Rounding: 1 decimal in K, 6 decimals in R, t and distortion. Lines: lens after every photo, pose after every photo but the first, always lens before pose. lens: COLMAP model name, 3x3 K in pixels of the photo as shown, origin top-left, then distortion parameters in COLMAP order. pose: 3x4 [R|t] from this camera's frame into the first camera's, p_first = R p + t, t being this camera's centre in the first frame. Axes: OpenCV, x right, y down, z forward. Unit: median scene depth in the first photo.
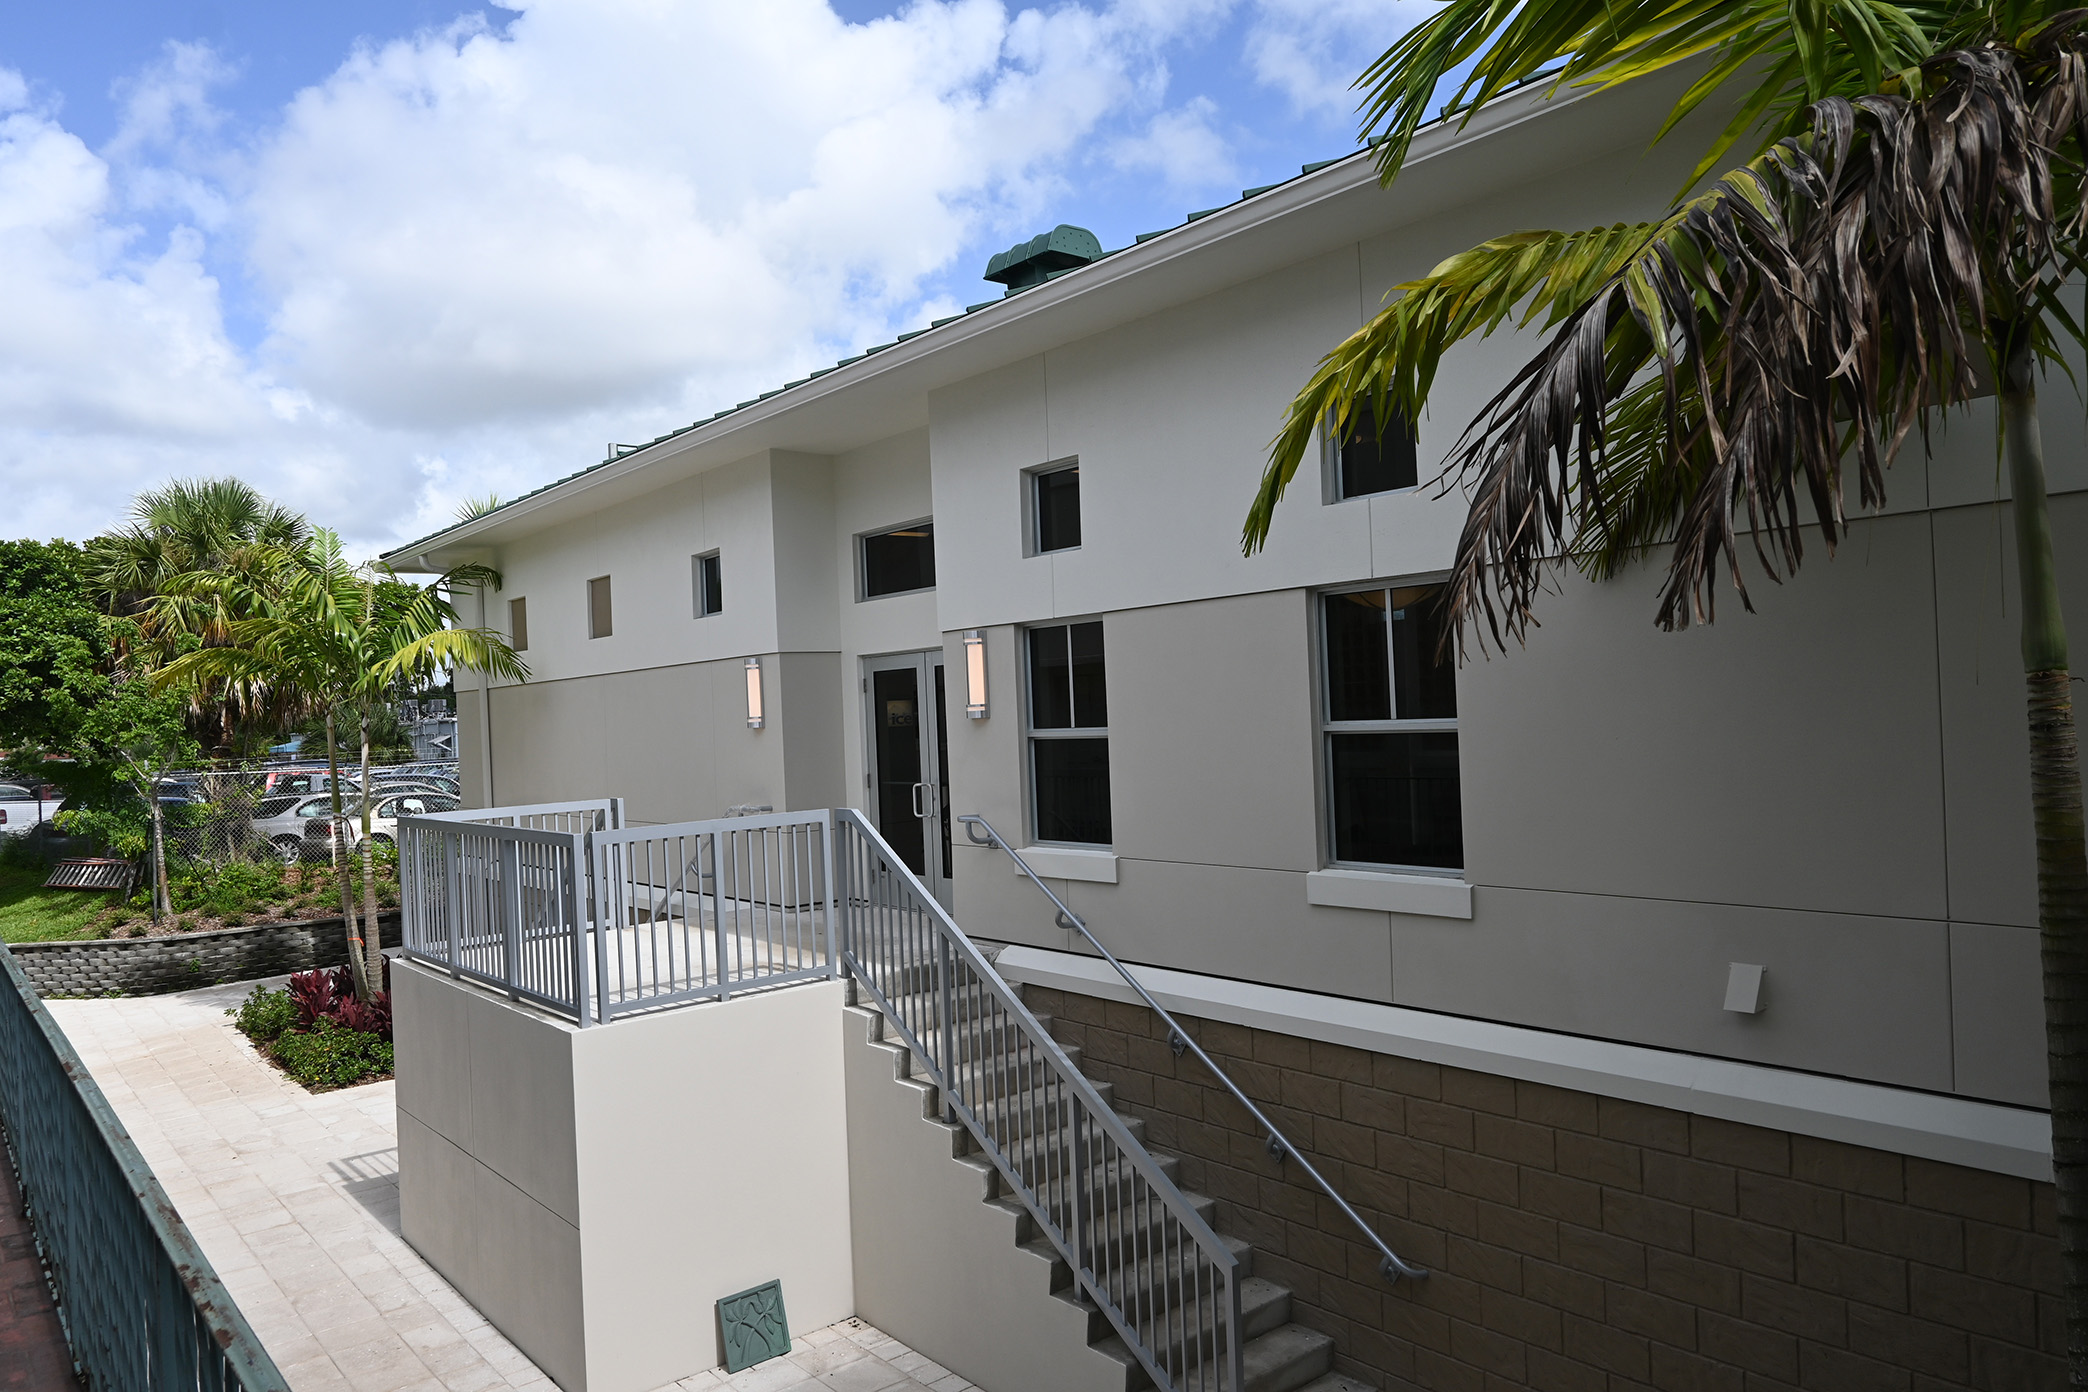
lens RADIAL K [[1409.6, 0, 1057.6], [0, 1409.6, 693.2], [0, 0, 1]] dist [-0.013280, 0.005985]
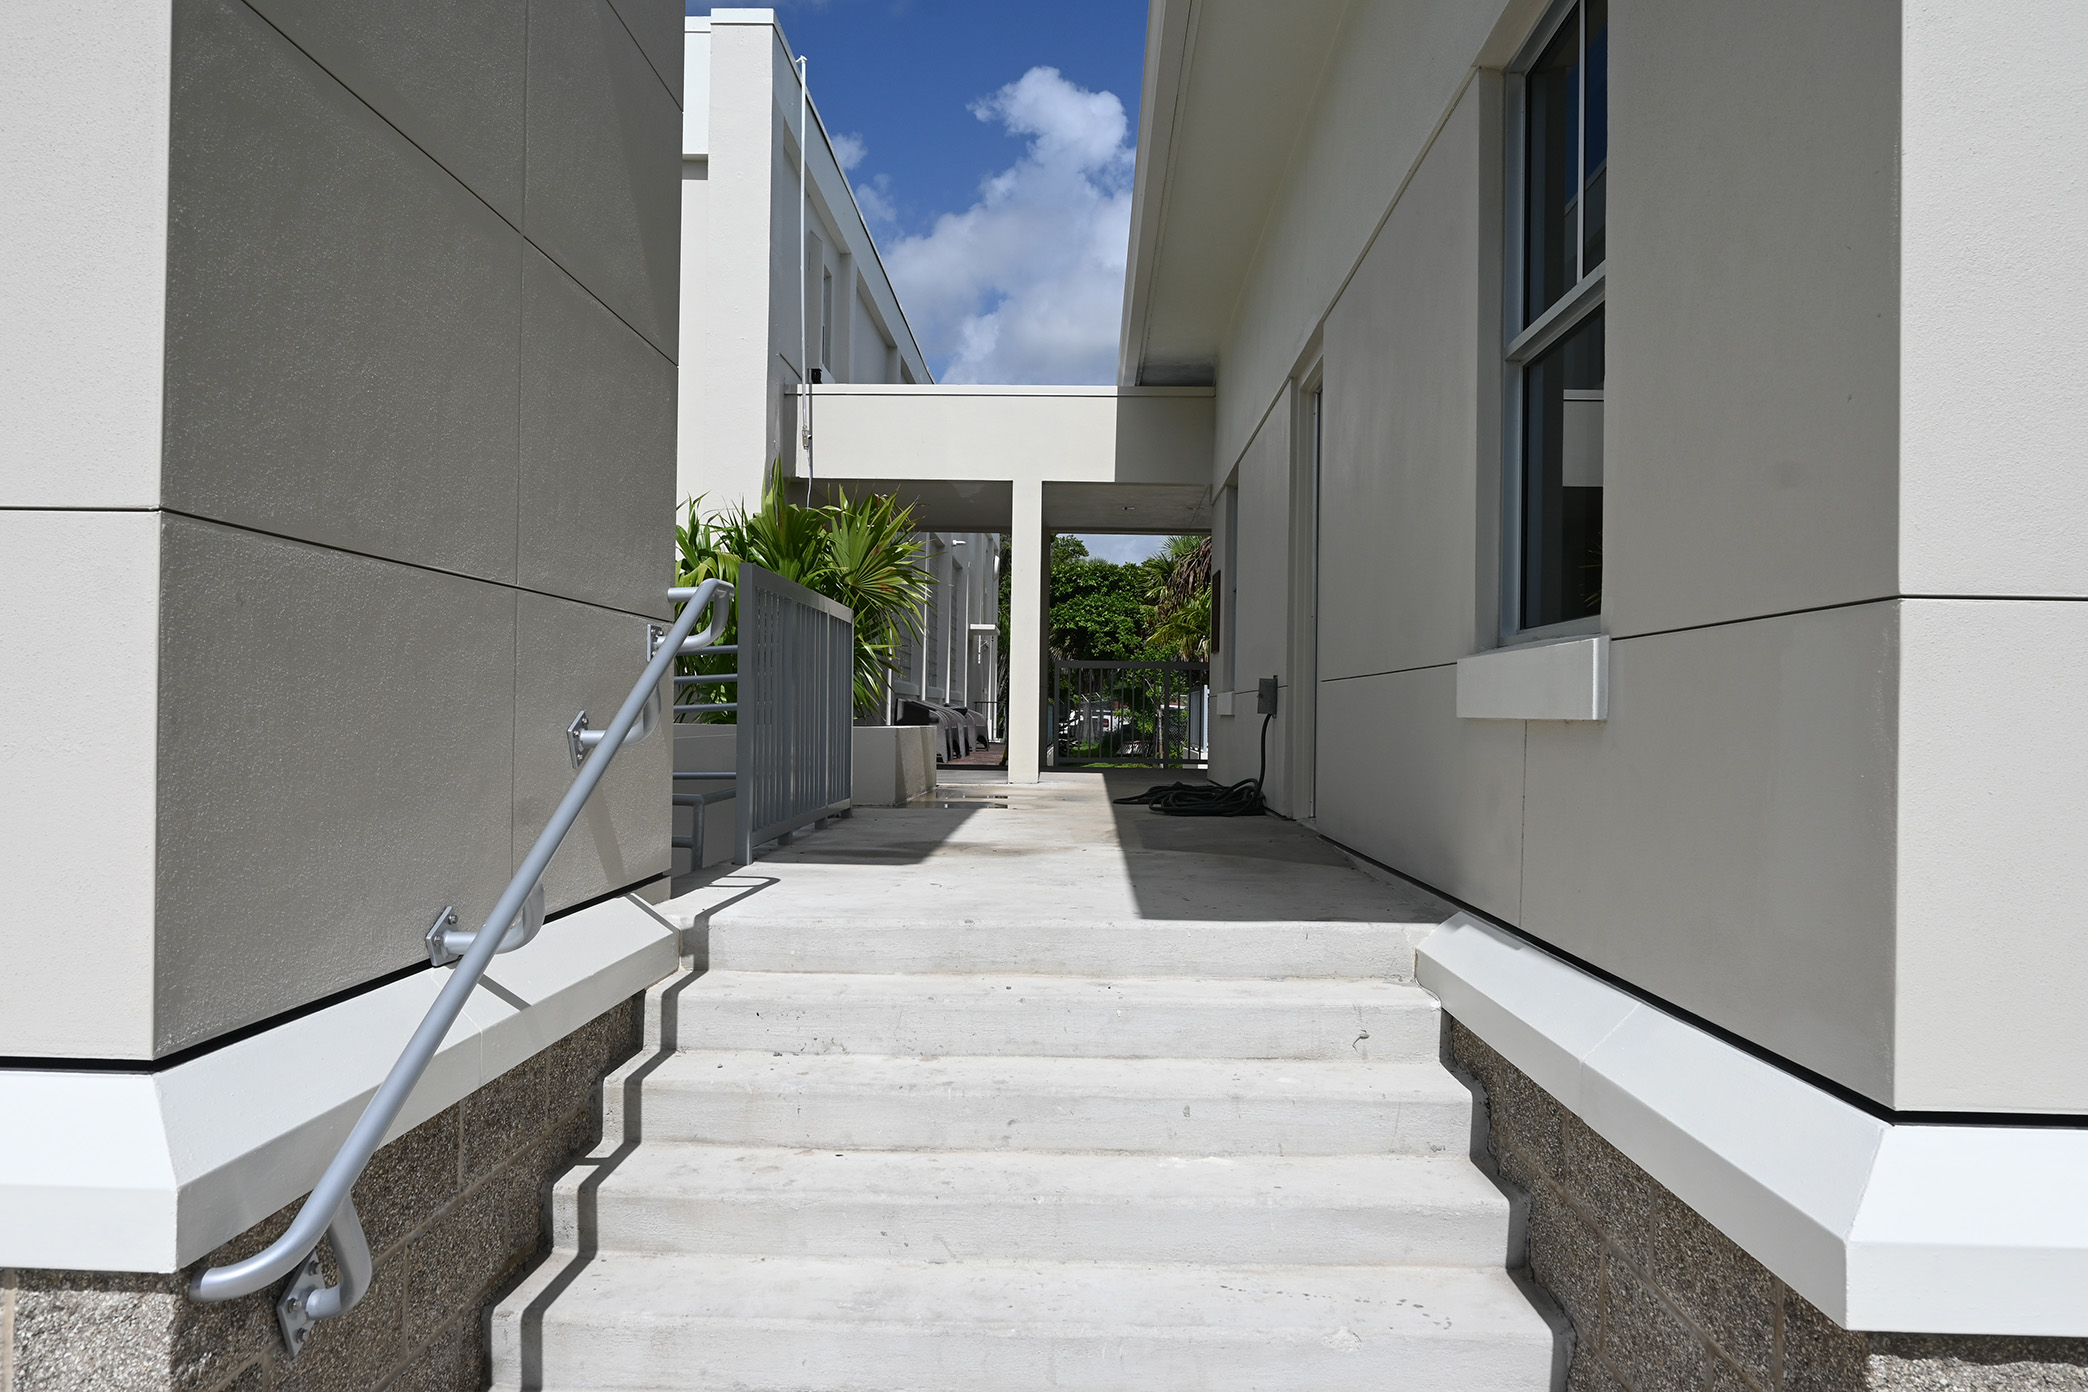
lens RADIAL K [[1409.6, 0, 1045.2], [0, 1409.6, 702.1], [0, 0, 1]] dist [-0.013280, 0.005985]
pose [[0.751999, 0.051513, -0.657148, 0.761161], [-0.043305, 0.998649, 0.028727, 0.040299], [0.657740, 0.006855, 0.753214, -0.810669]]
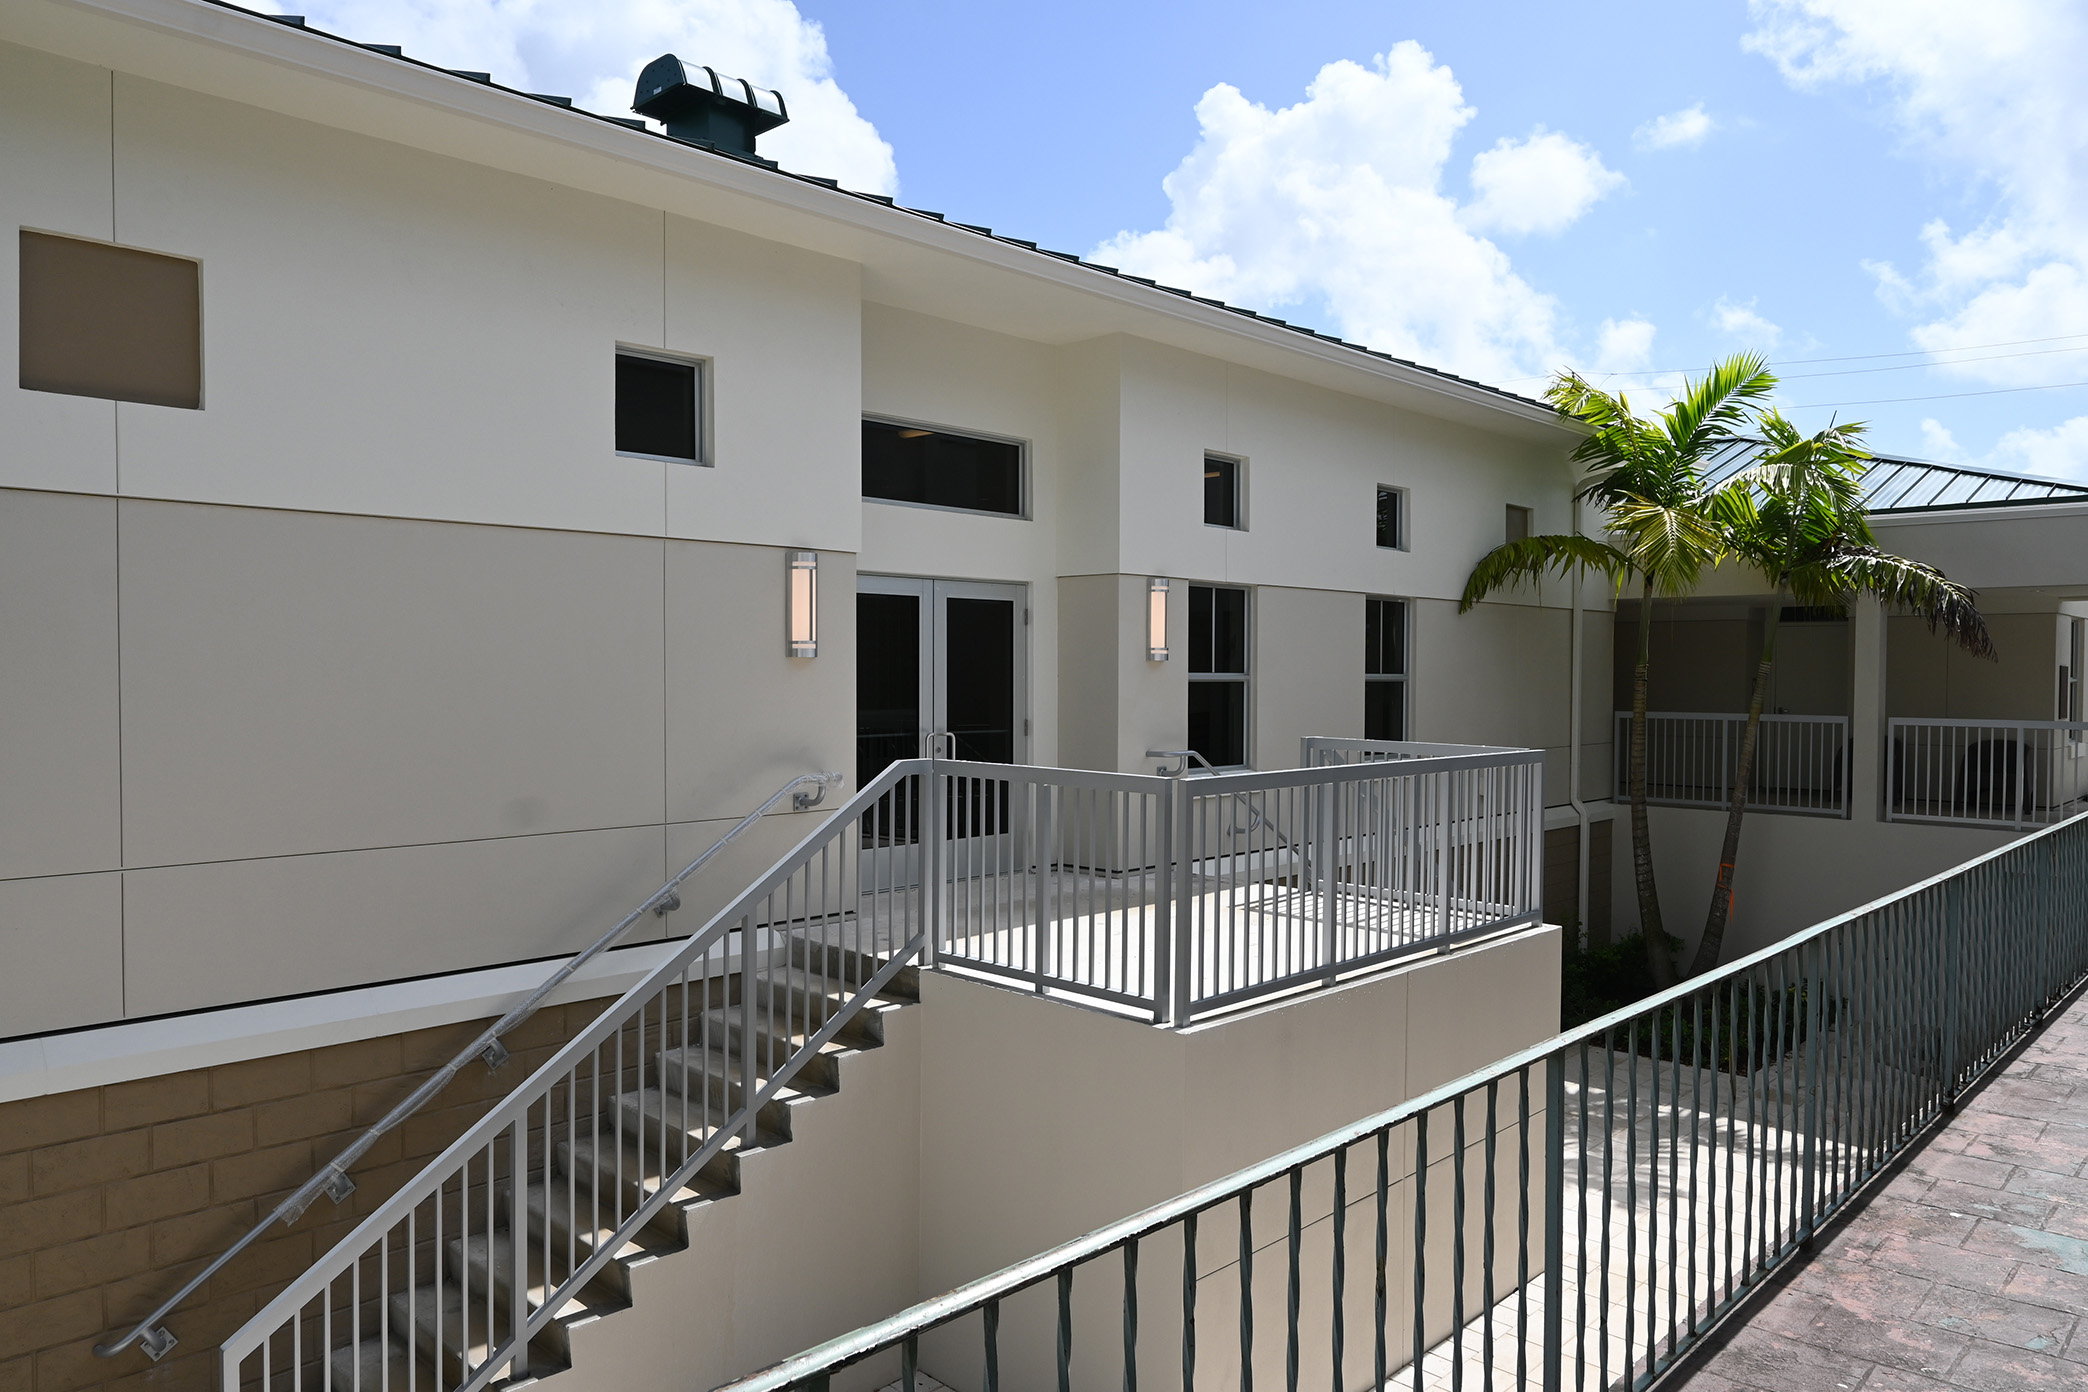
lens RADIAL K [[1409.6, 0, 1029.5], [0, 1409.6, 699.6], [0, 0, 1]] dist [-0.013280, 0.005985]
pose [[-0.101884, 0.023556, 0.994517, -0.901648], [-0.010479, 0.999639, -0.024751, 0.060620], [-0.994741, -0.012943, -0.101600, 0.974687]]
